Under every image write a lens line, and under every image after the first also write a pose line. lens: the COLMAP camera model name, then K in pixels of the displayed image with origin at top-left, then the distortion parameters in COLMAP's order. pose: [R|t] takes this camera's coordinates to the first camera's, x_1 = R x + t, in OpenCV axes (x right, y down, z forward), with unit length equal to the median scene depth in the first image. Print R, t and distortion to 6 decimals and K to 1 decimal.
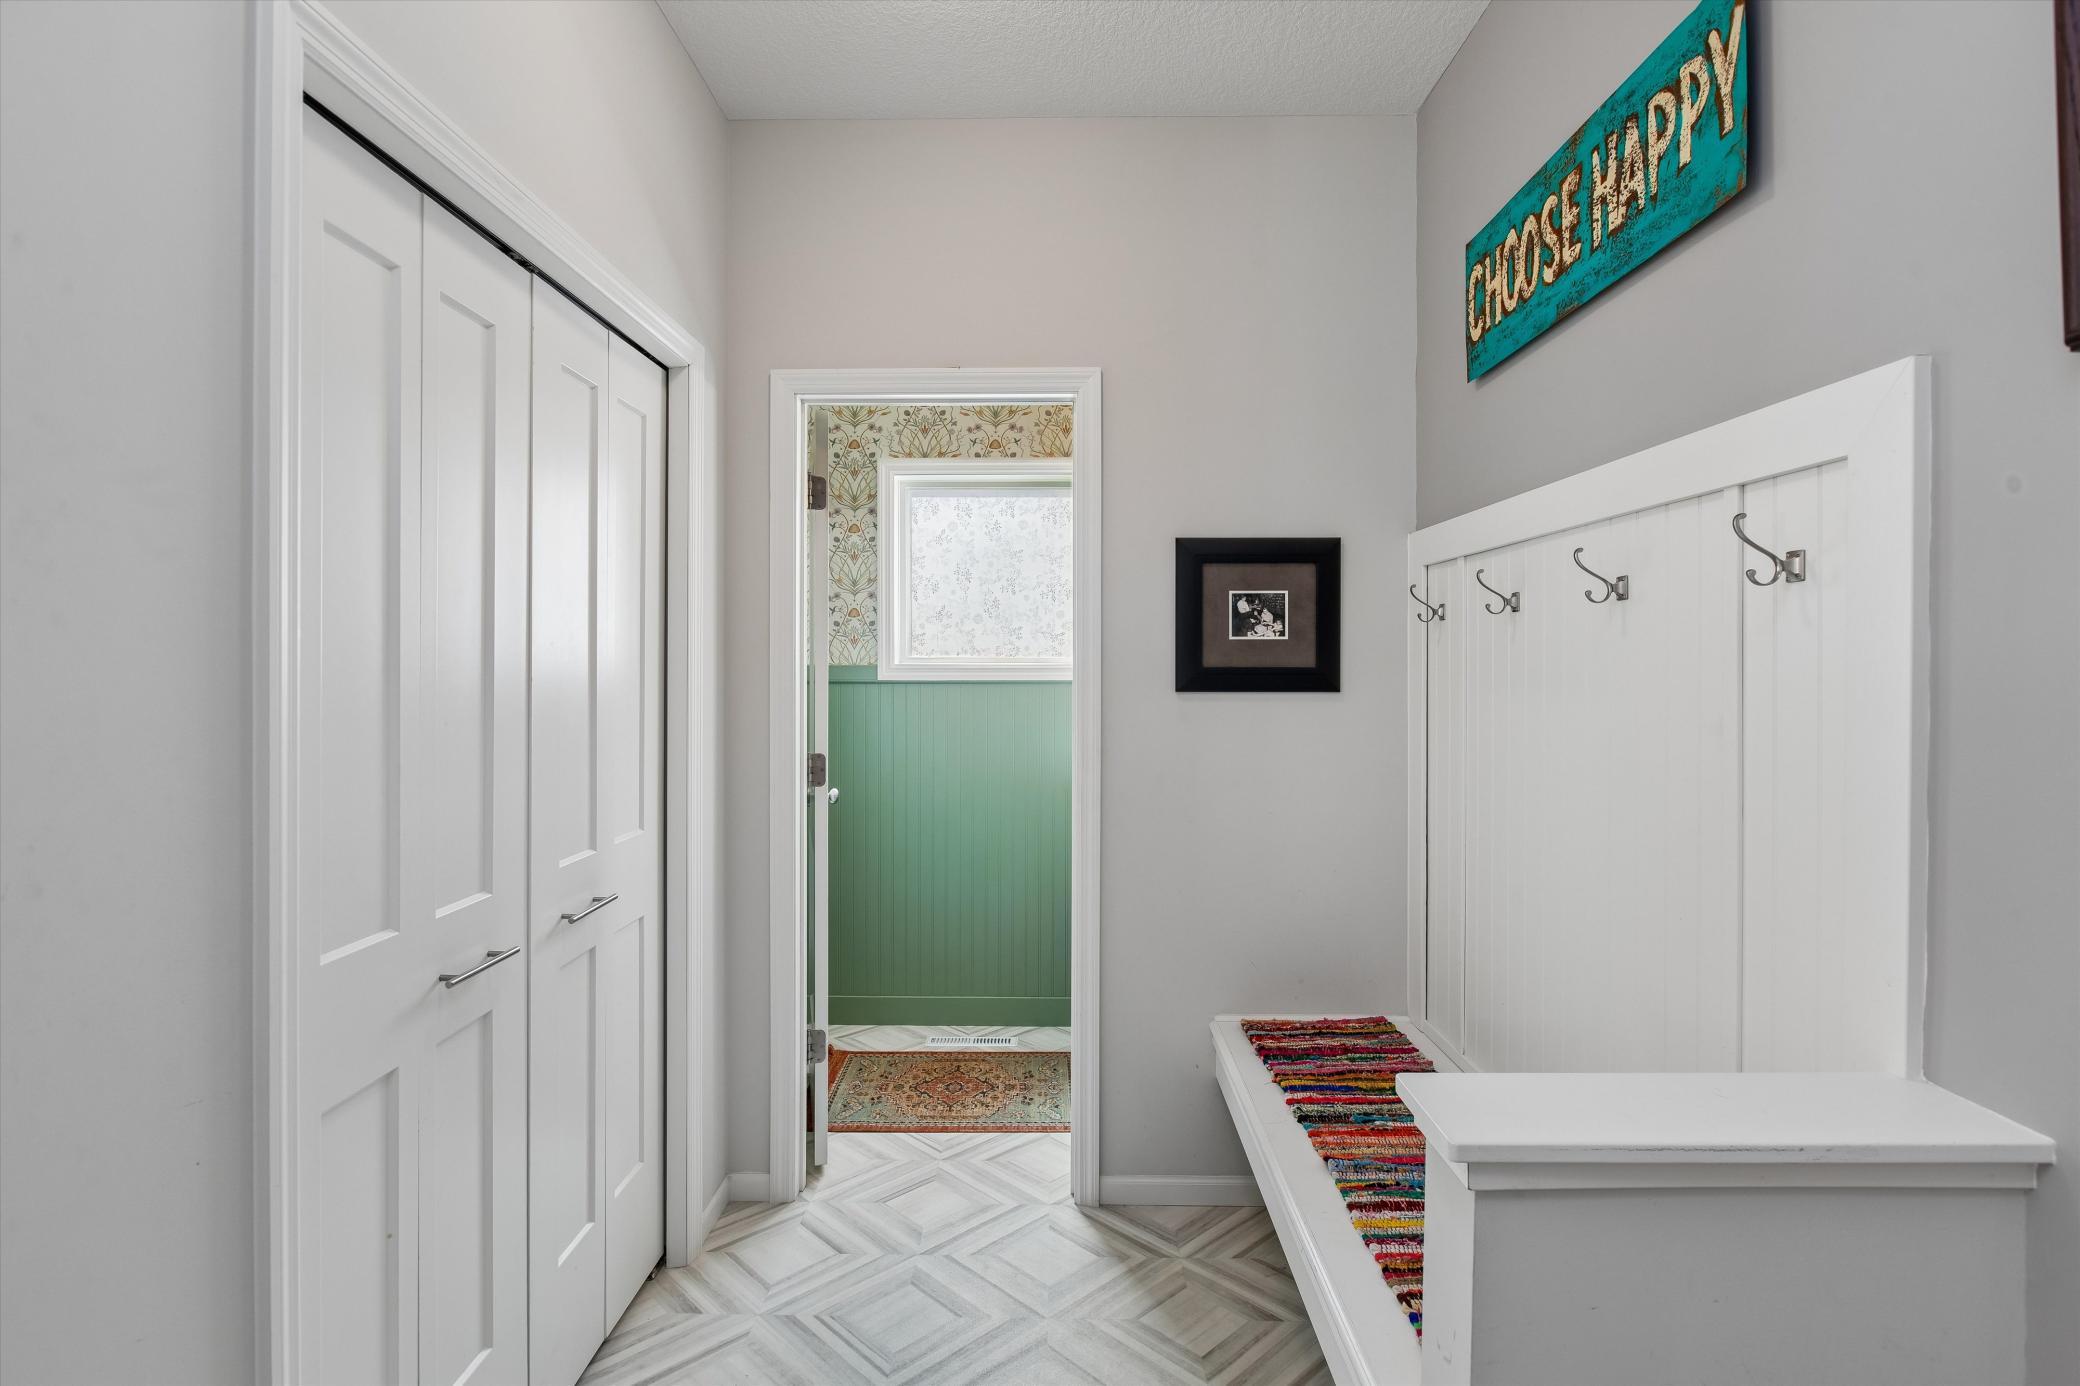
lens RADIAL K [[1026.0, 0, 1041.6], [0, 1026.0, 663.0], [0, 0, 1]] dist [-0.001503, -0.000586]
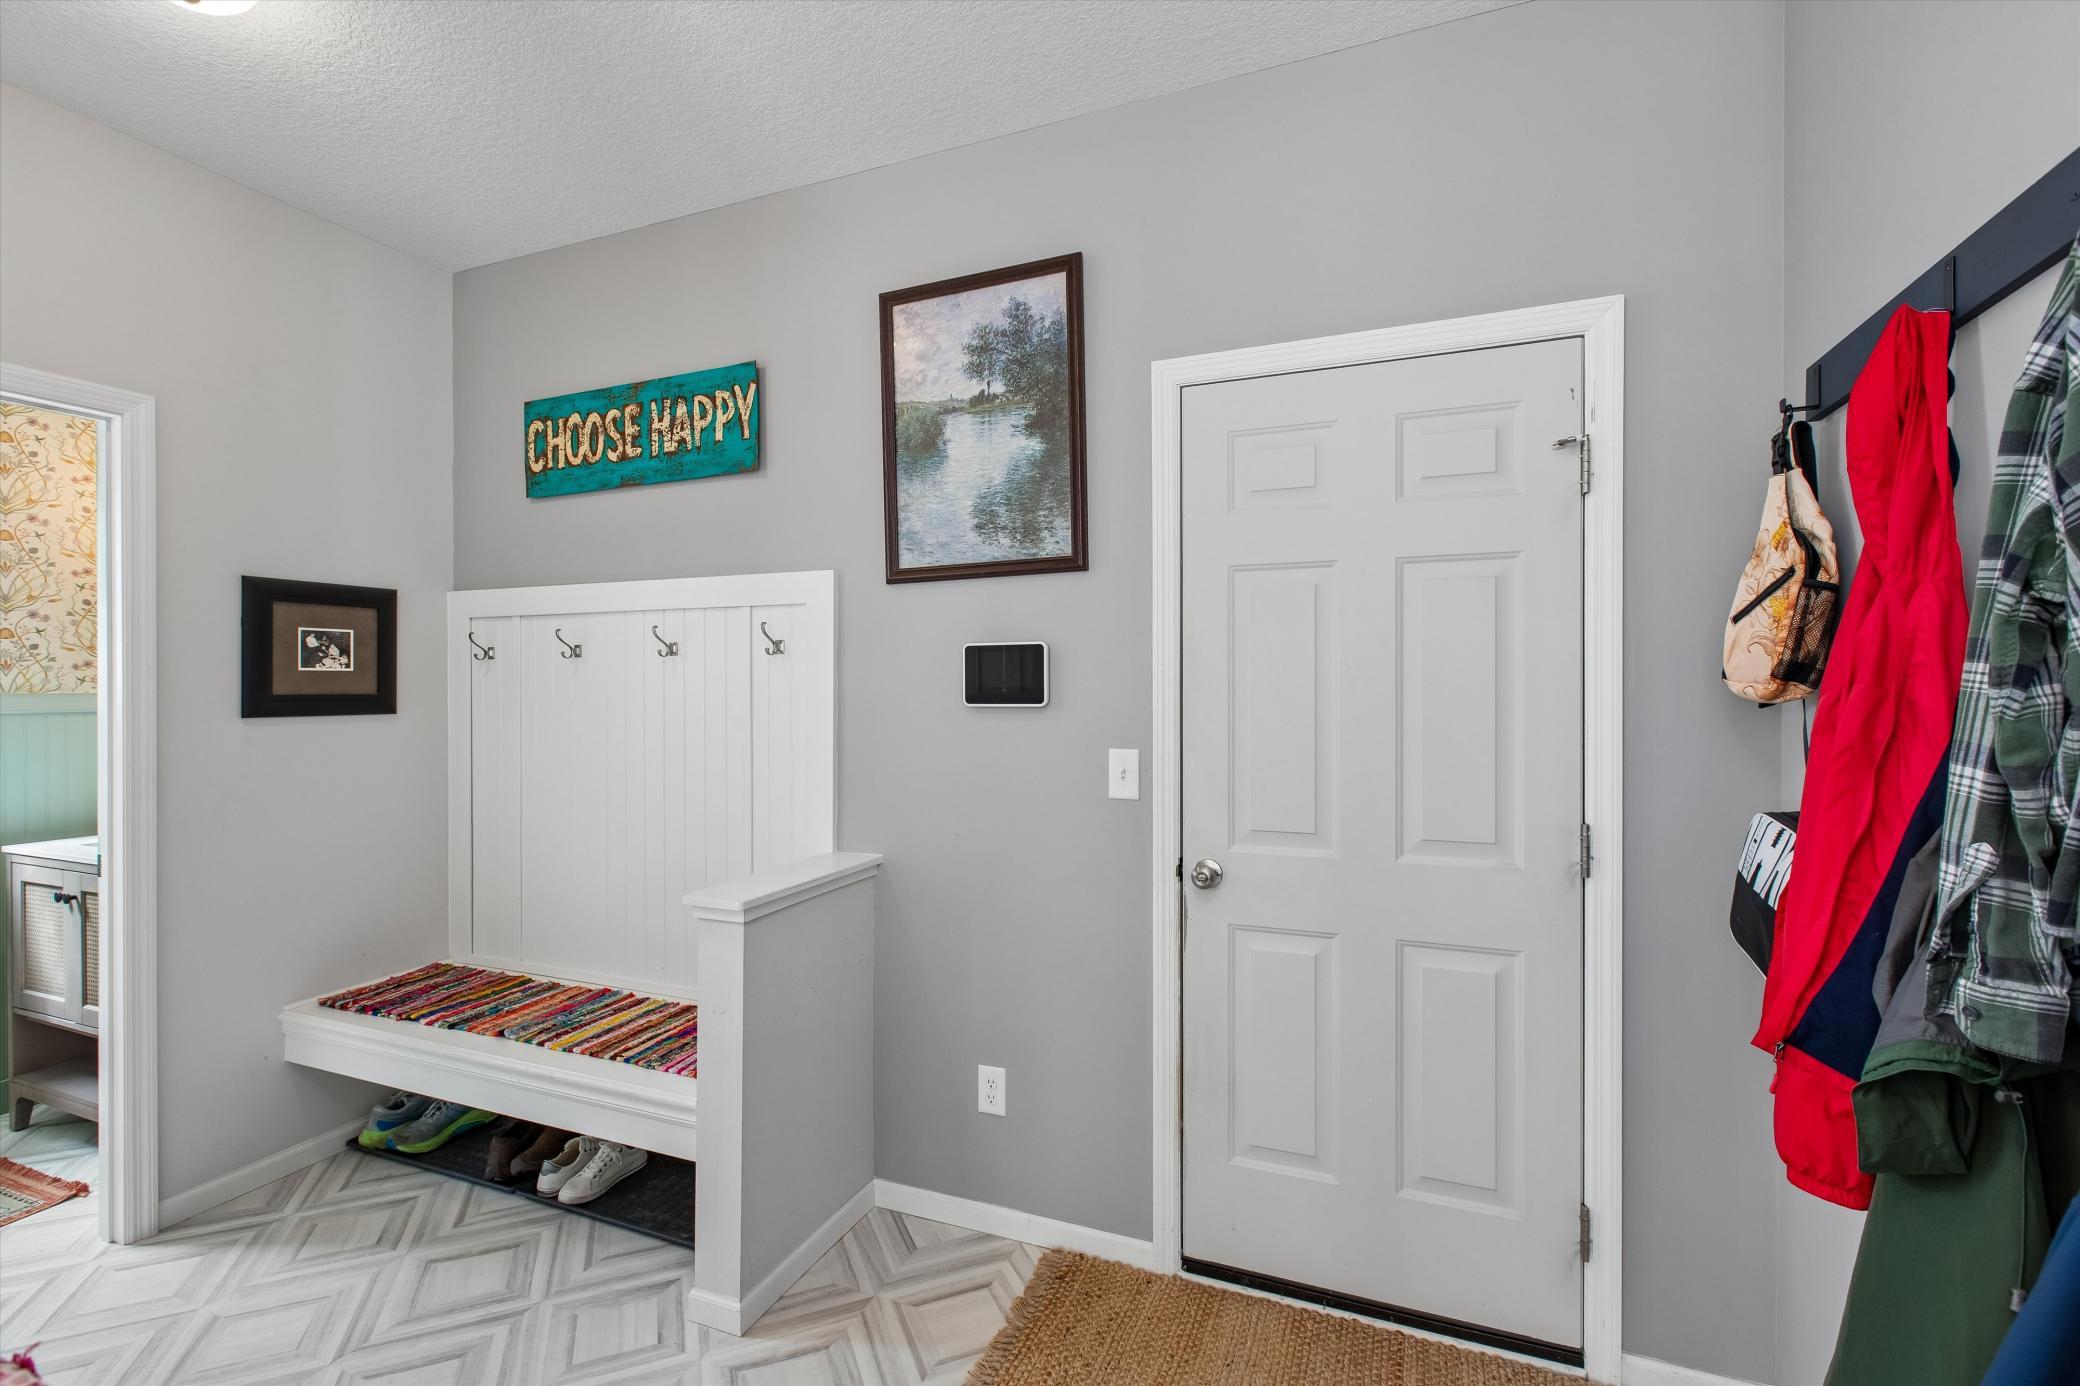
lens RADIAL K [[940.5, 0, 1031.3], [0, 940.5, 671.6], [0, 0, 1]] dist [0.010731, -0.003773]
pose [[0.372476, 0.010920, 0.927978, -0.565752], [0.002334, 0.999917, -0.012703, -0.007347], [-0.928039, 0.006897, 0.372419, -0.165523]]
